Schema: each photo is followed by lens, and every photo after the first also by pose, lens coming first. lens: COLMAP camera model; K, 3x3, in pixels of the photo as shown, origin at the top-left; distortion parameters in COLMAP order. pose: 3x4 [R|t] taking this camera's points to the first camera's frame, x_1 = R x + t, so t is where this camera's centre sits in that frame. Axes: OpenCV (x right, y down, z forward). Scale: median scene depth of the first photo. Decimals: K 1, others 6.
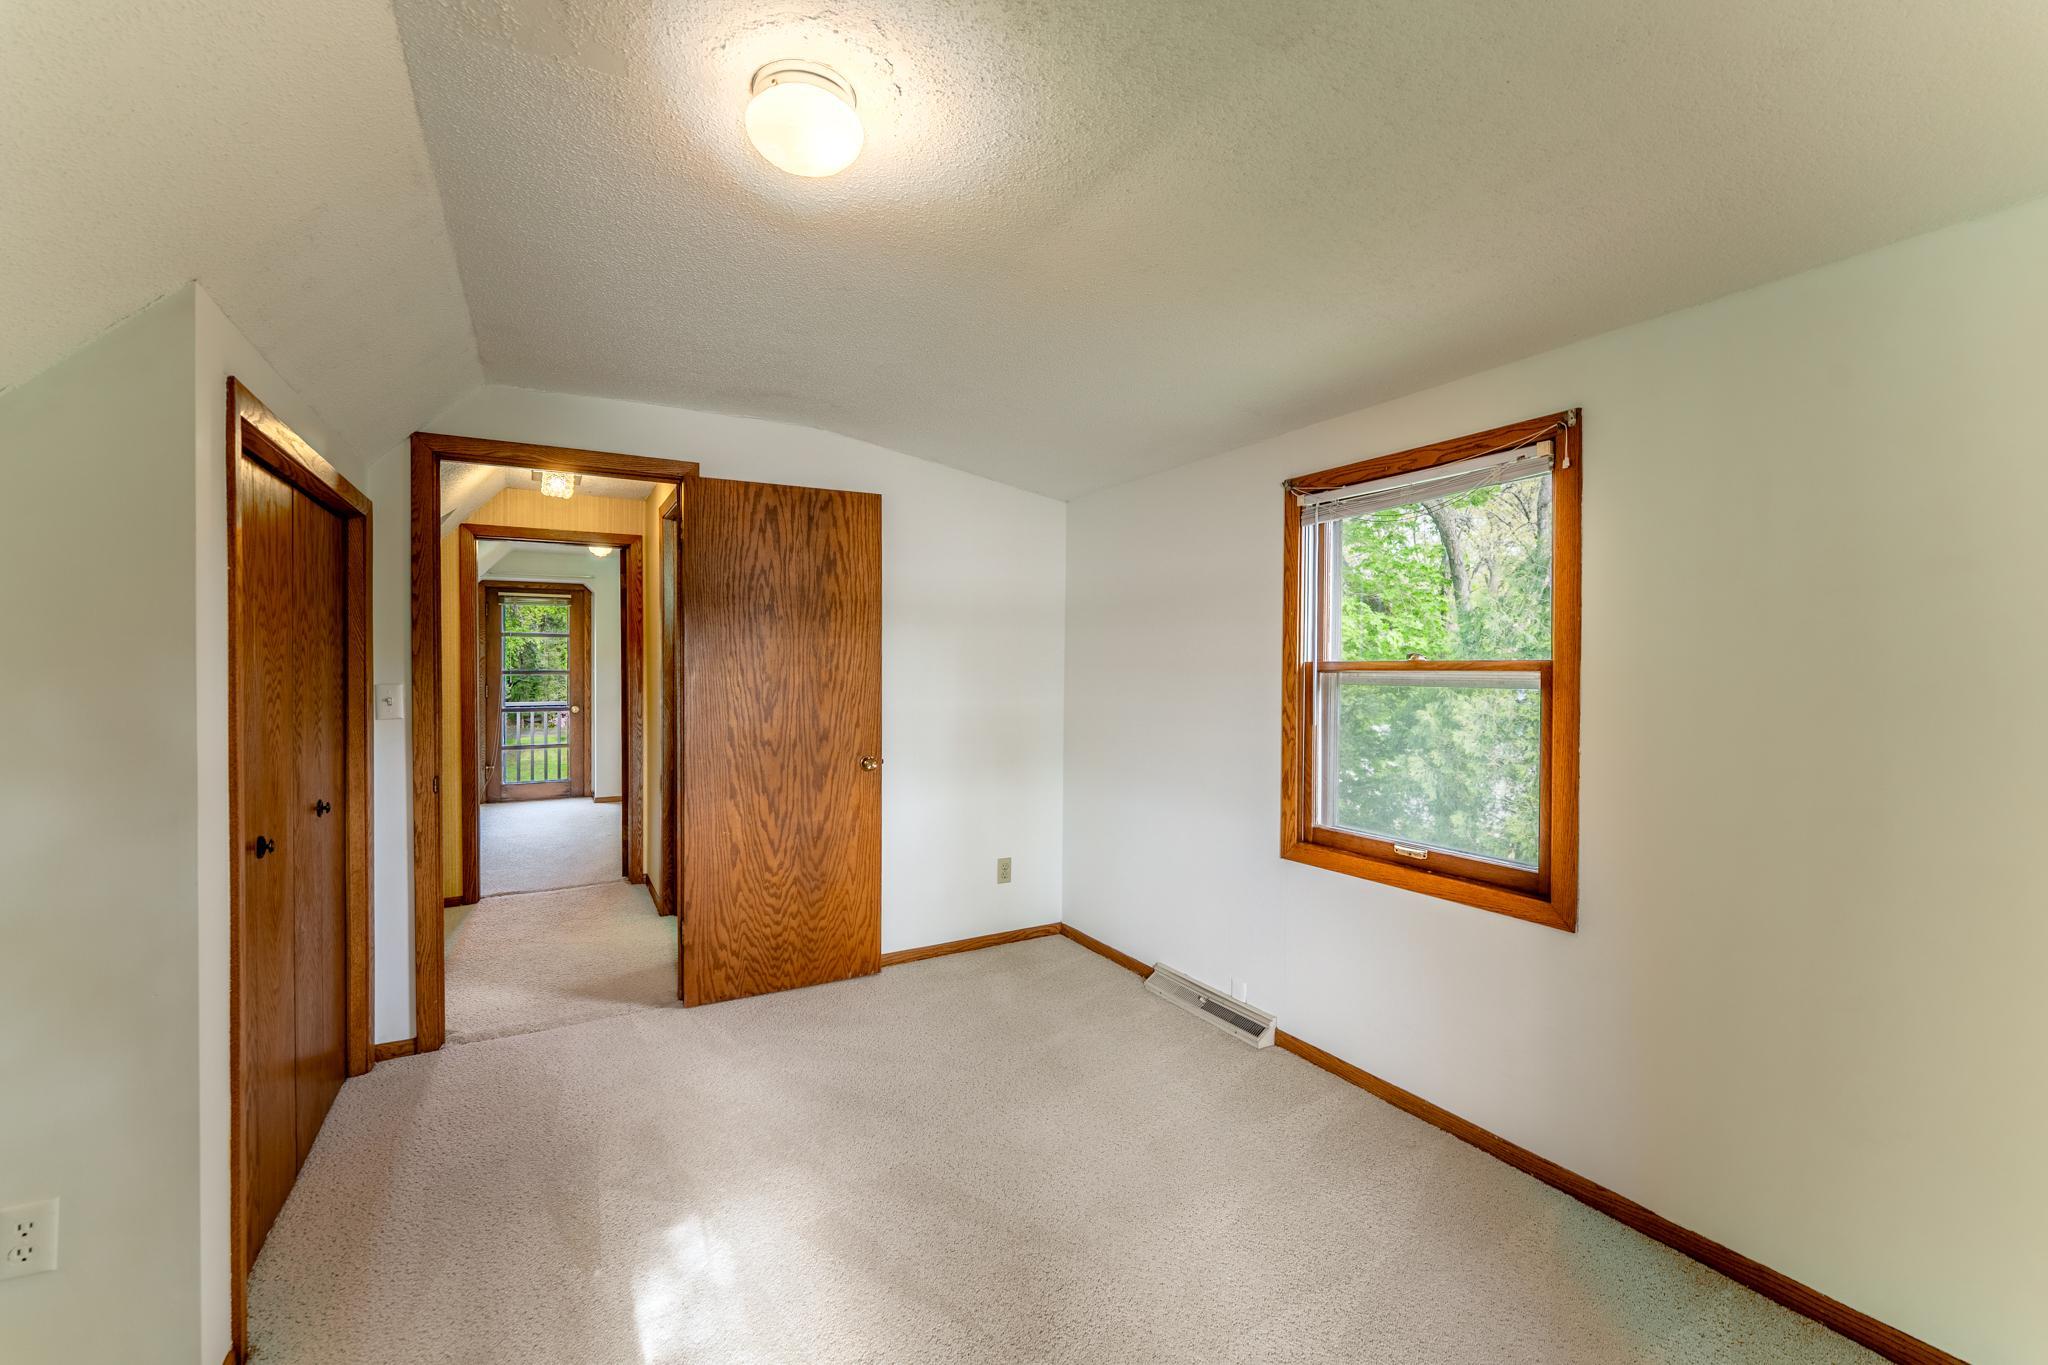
lens RADIAL K [[864.2, 0, 1024.0], [0, 864.2, 682.5], [0, 0, 1]] dist [-0.001098, 0.000057]
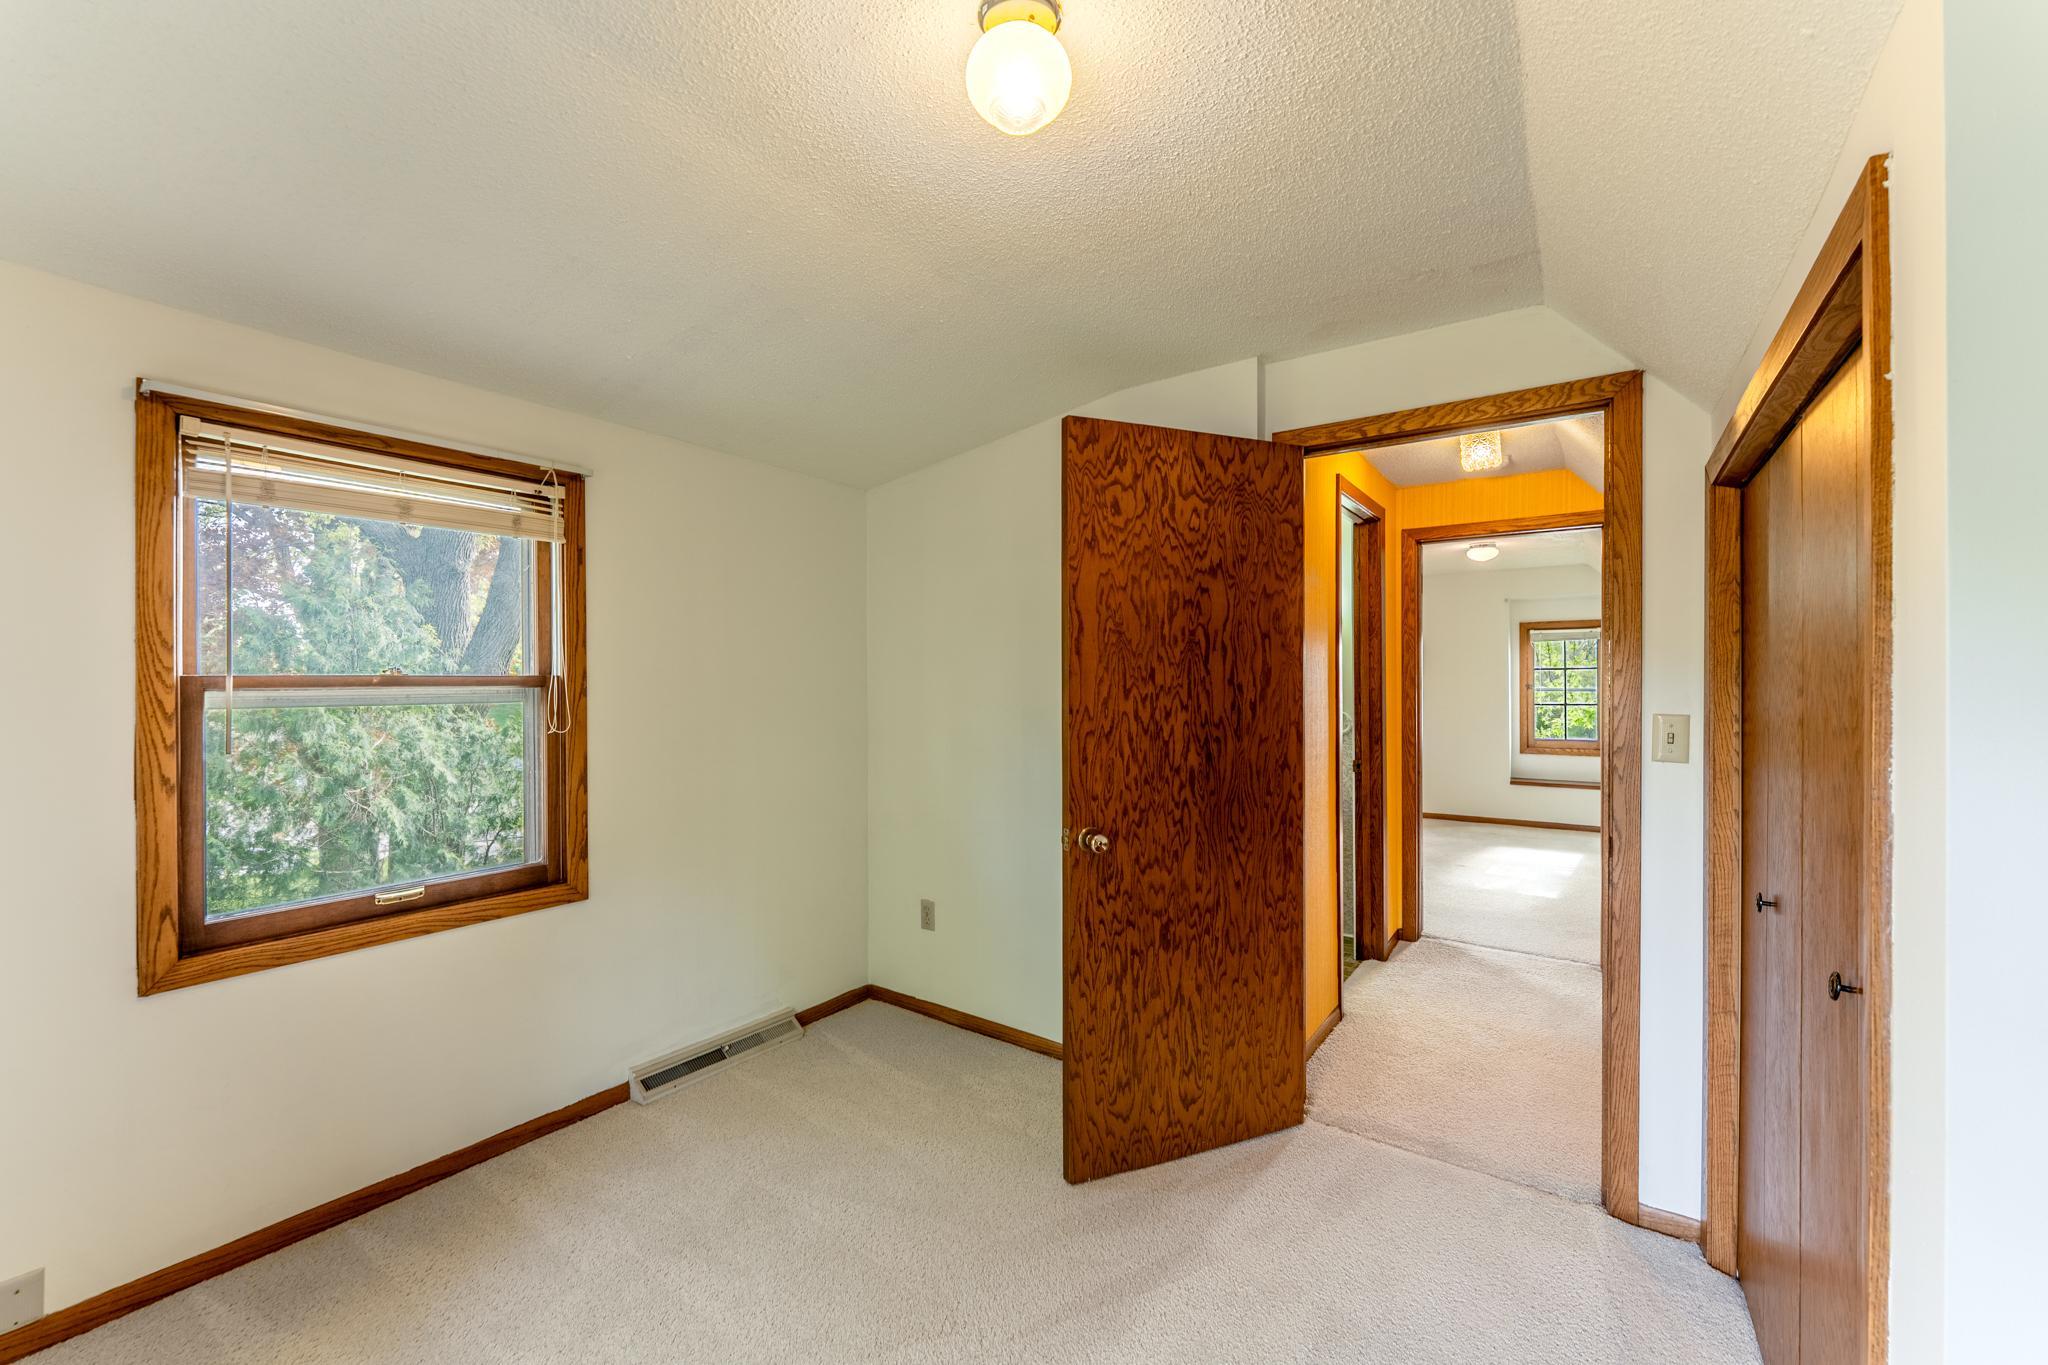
lens RADIAL K [[864.2, 0, 1024.0], [0, 864.2, 682.5], [0, 0, 1]] dist [-0.001098, 0.000057]
pose [[-0.457890, -0.004314, 0.888998, -0.675446], [0.013361, 0.999842, 0.011733, -0.021744], [-0.888908, 0.017250, -0.457760, 0.929338]]
